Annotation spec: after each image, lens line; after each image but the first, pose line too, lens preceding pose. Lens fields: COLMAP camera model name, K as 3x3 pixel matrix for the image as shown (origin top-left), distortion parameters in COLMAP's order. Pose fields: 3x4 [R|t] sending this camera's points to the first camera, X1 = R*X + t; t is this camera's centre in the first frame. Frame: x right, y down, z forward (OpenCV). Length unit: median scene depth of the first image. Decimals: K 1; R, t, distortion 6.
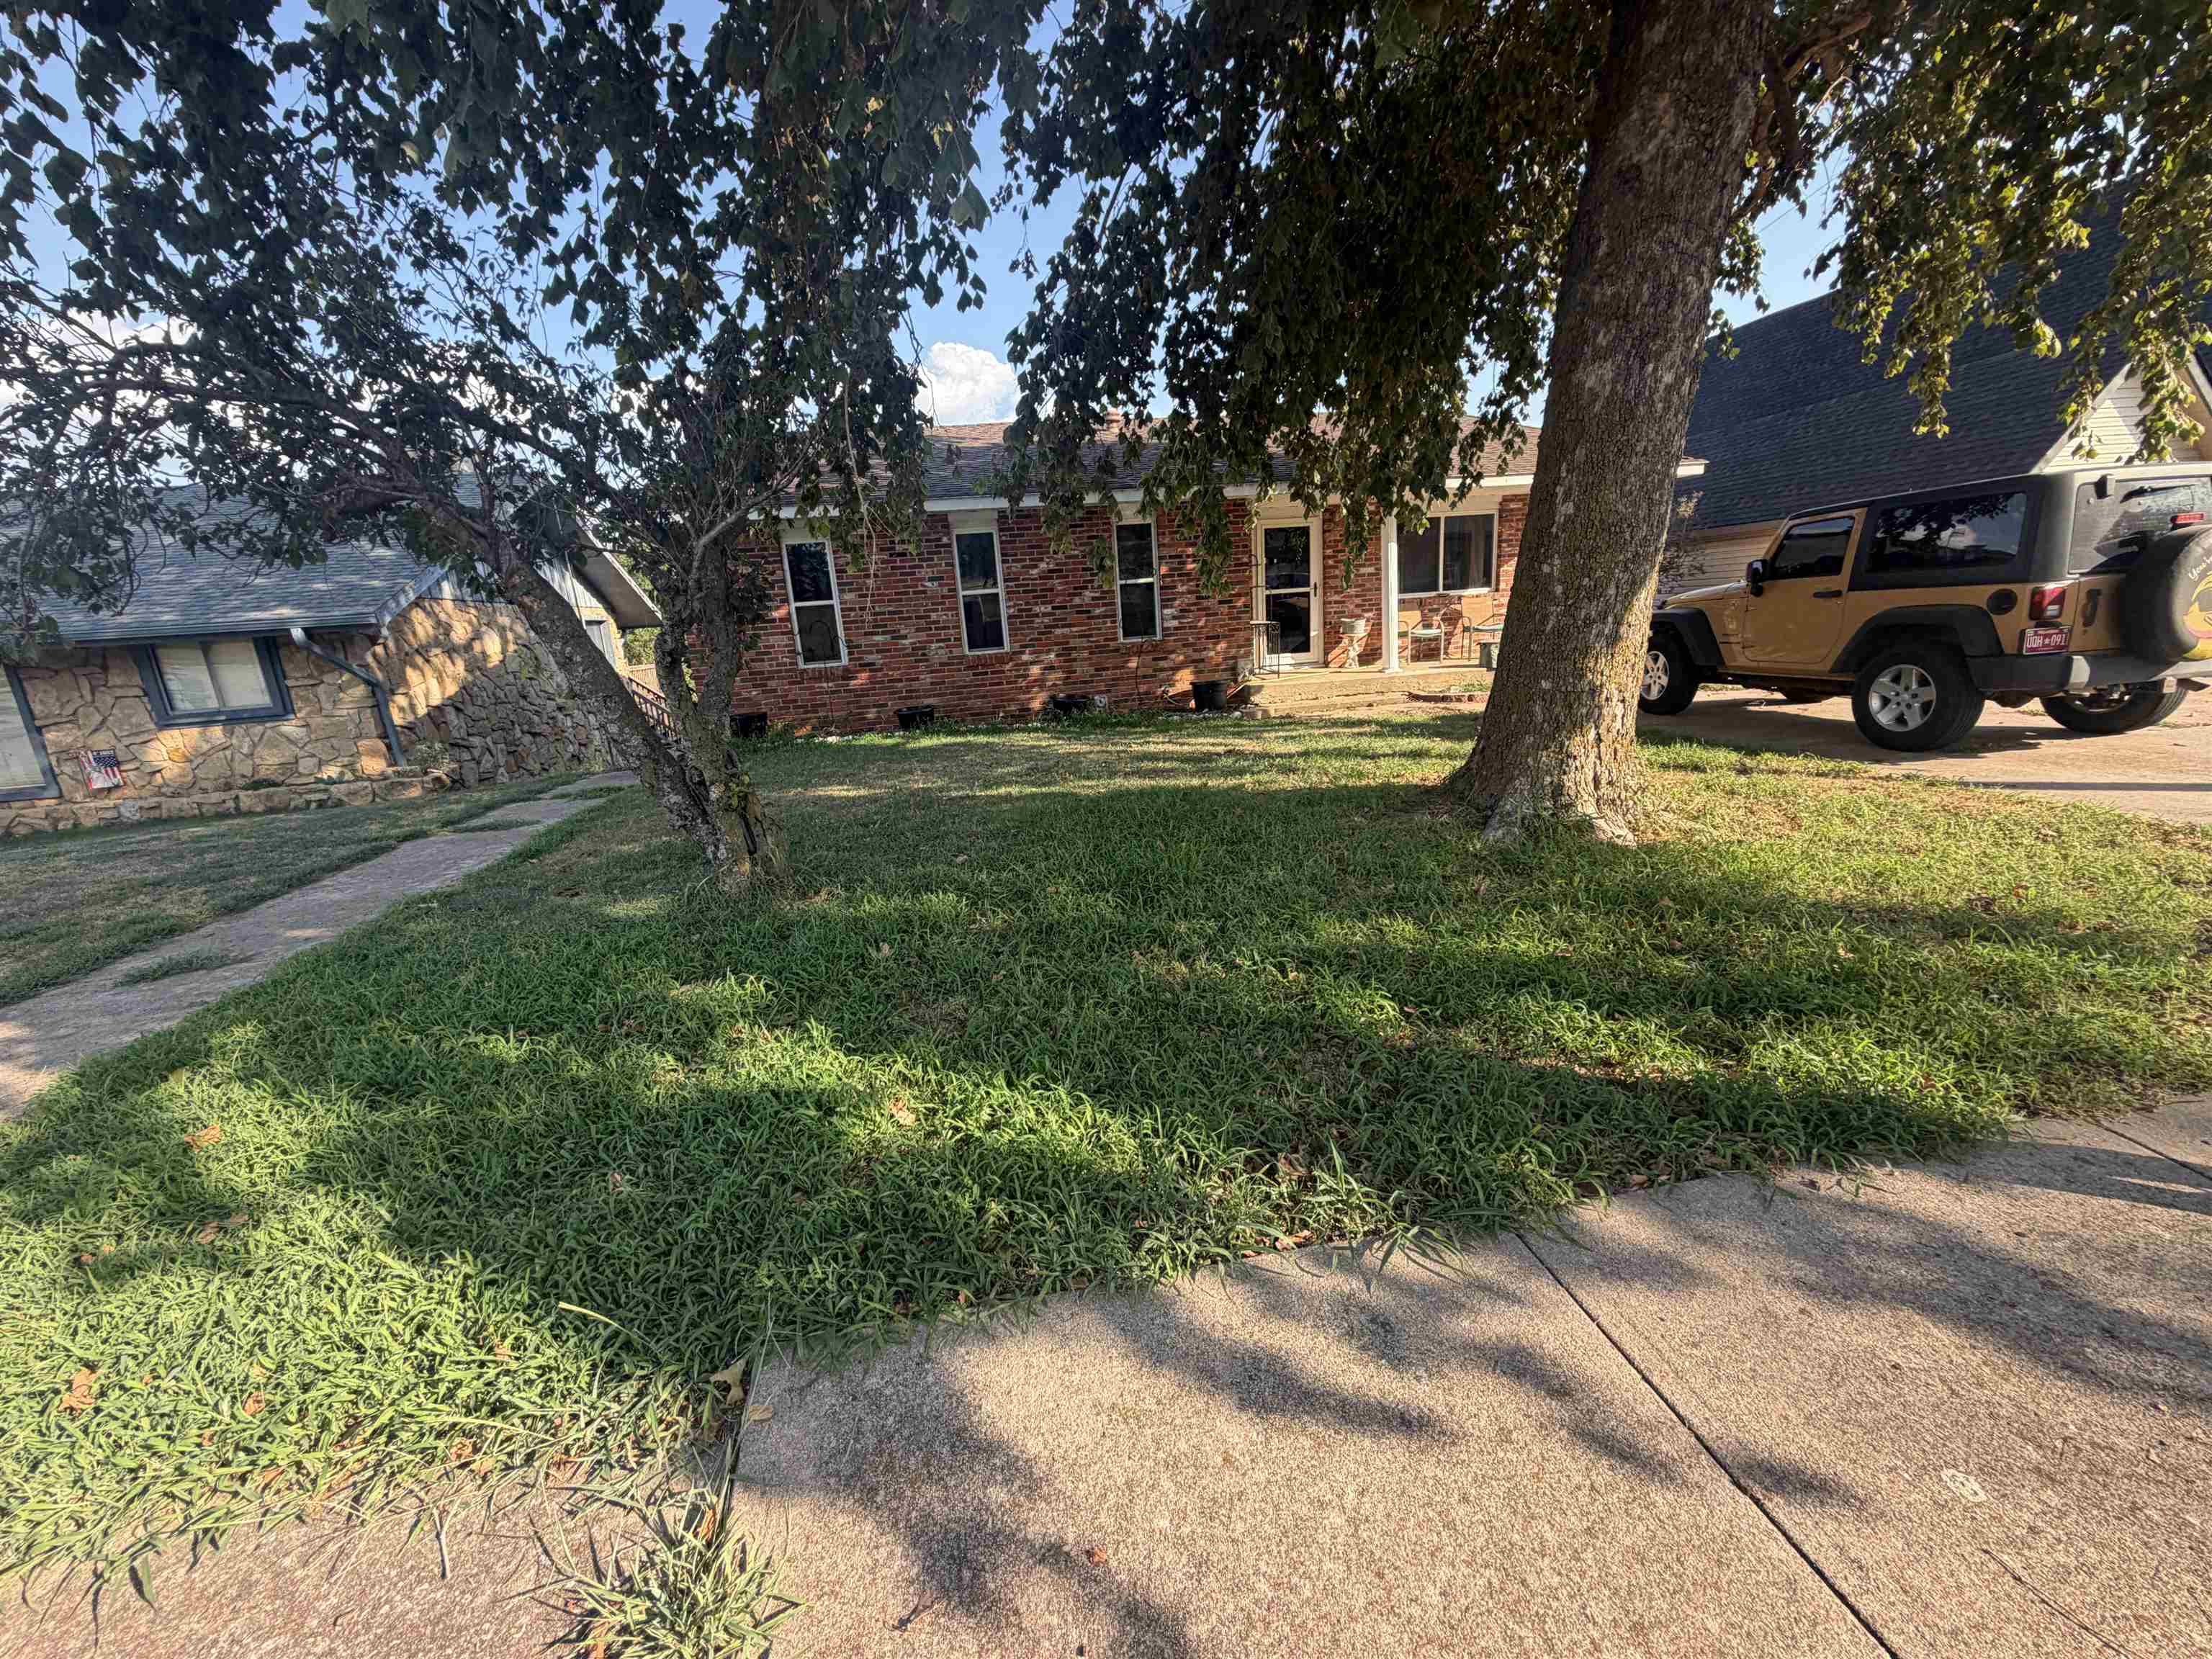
lens RADIAL K [[877.9, 0, 1106.3], [0, 877.9, 821.6], [0, 0, 1]] dist [-0.001279, 0.000539]
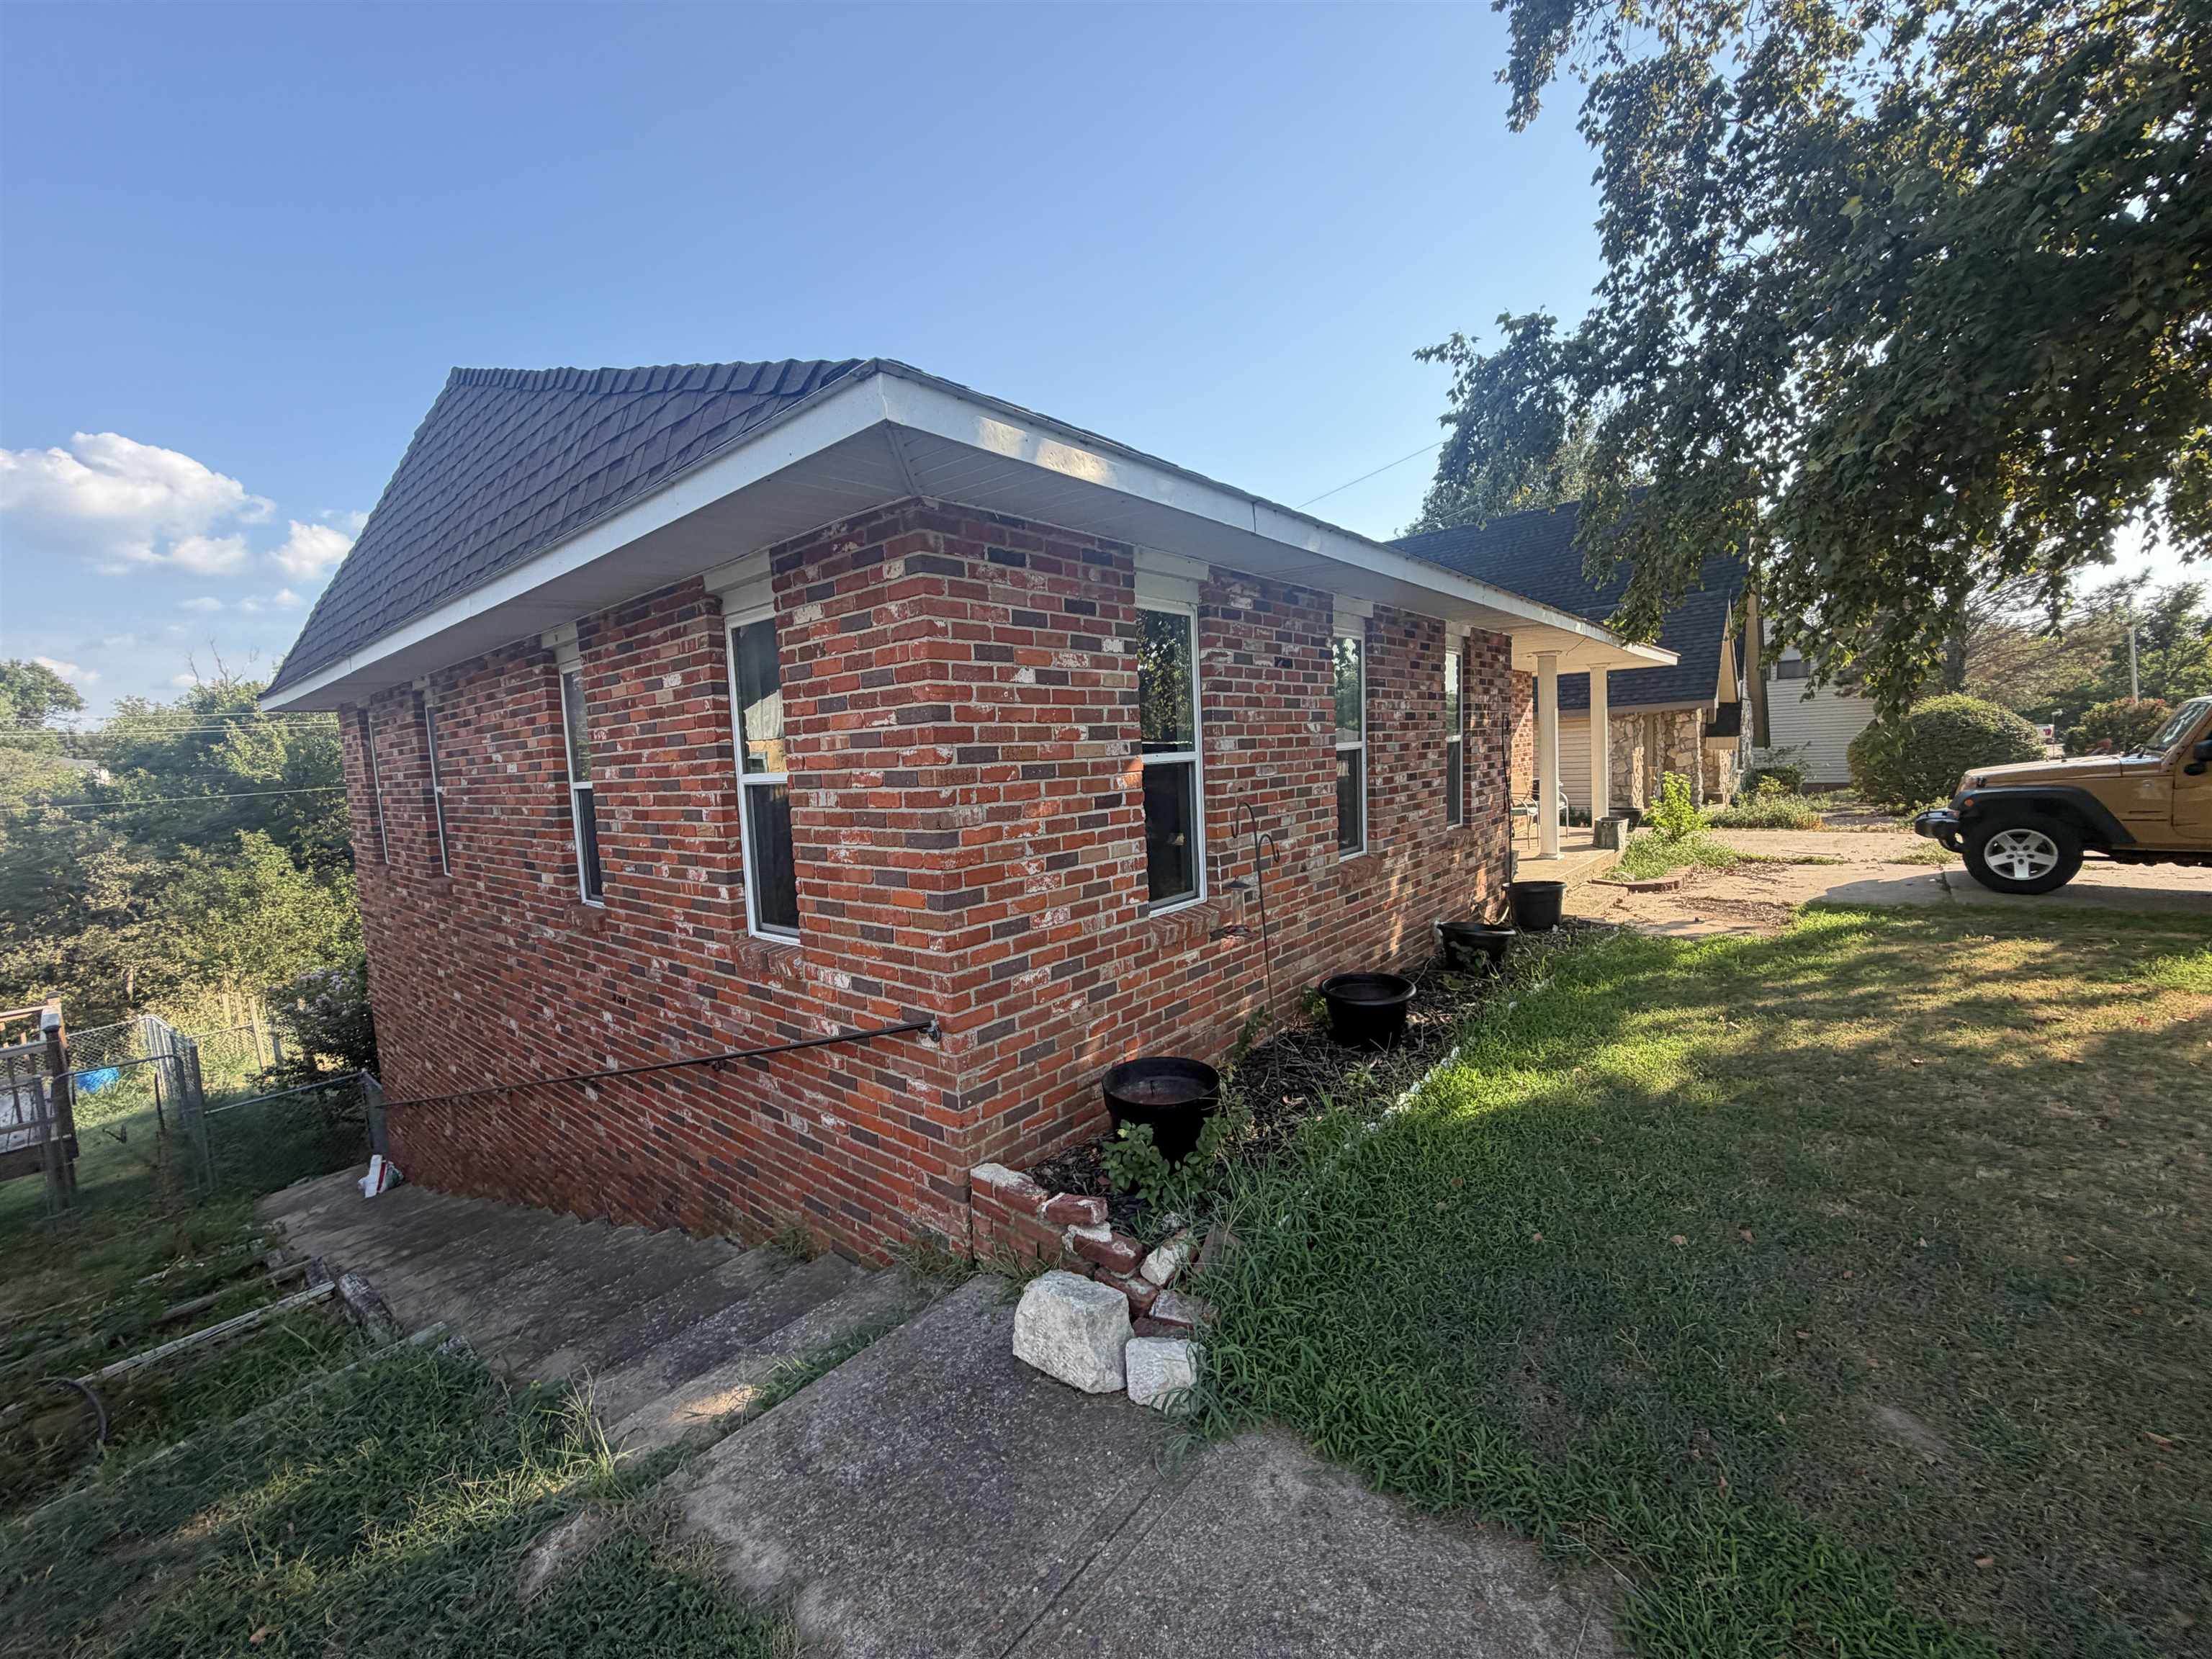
lens RADIAL K [[877.9, 0, 1094.7], [0, 877.9, 828.7], [0, 0, 1]] dist [-0.001279, 0.000539]
pose [[0.777548, -0.023069, 0.628401, -1.011619], [0.141287, 0.980185, -0.138837, -0.273684], [-0.612746, 0.196737, 0.765400, 1.187769]]
